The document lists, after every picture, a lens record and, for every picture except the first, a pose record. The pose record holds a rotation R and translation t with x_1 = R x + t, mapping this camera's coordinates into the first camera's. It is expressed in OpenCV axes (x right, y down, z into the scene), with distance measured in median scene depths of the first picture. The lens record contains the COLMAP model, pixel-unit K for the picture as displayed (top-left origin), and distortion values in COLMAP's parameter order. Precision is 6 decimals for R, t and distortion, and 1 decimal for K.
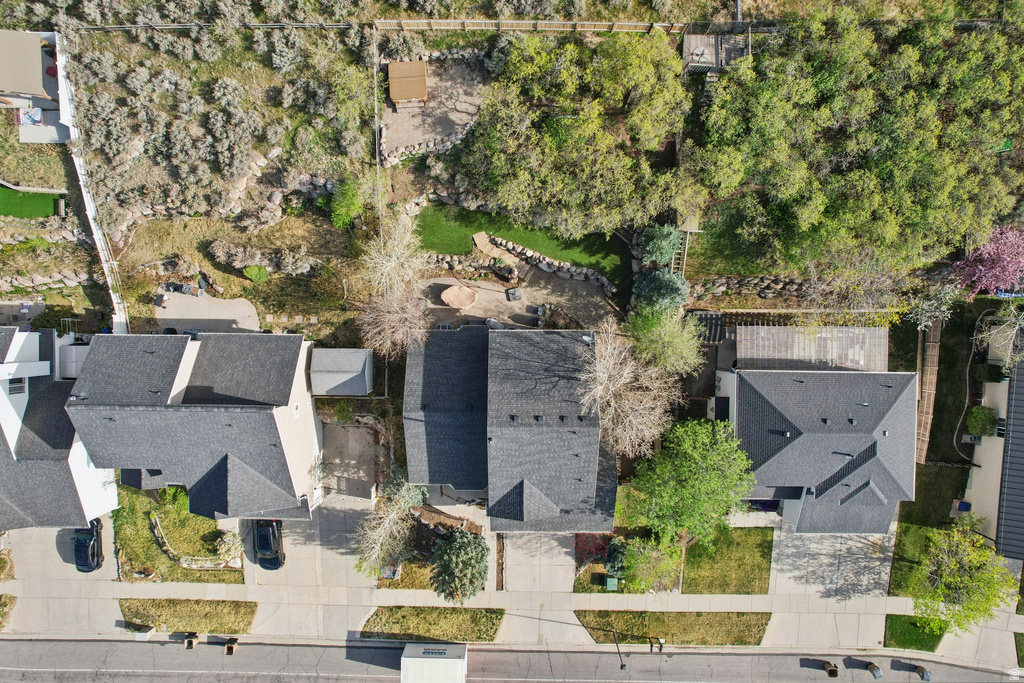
lens RADIAL K [[660.8, 0, 512.0], [0, 660.8, 341.5], [0, 0, 1]] dist [-0.085908, 0.079192]
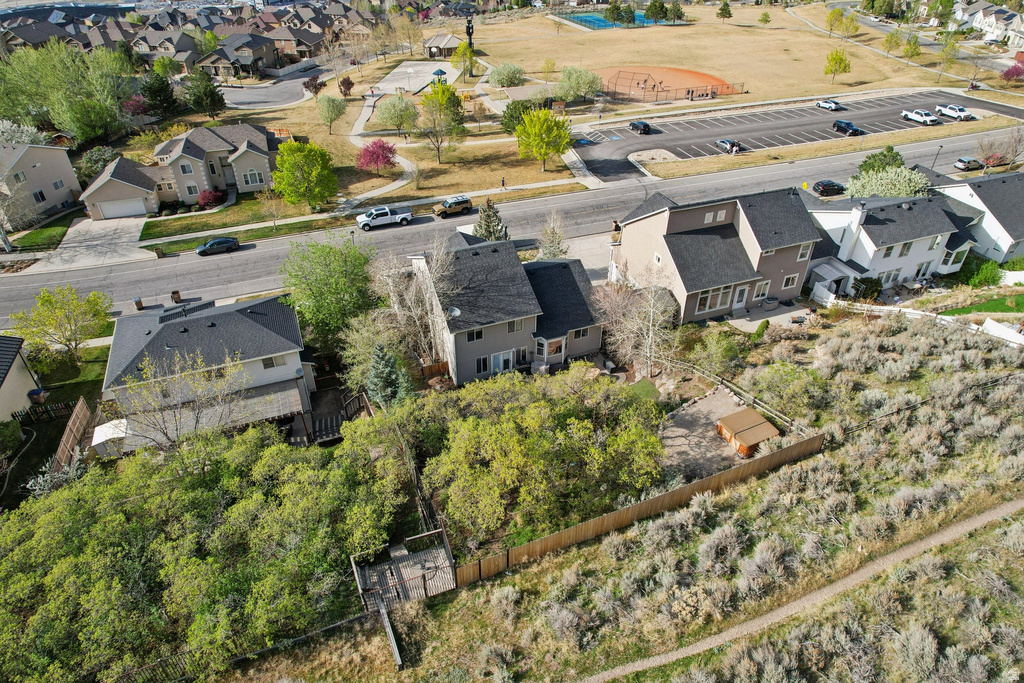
lens RADIAL K [[660.8, 0, 512.0], [0, 660.8, 341.5], [0, 0, 1]] dist [-0.085908, 0.079192]
pose [[-0.927767, 0.214988, -0.305007, 0.355994], [-0.372909, -0.564192, 0.736632, -0.829977], [-0.013715, 0.797162, 0.603609, 0.388227]]
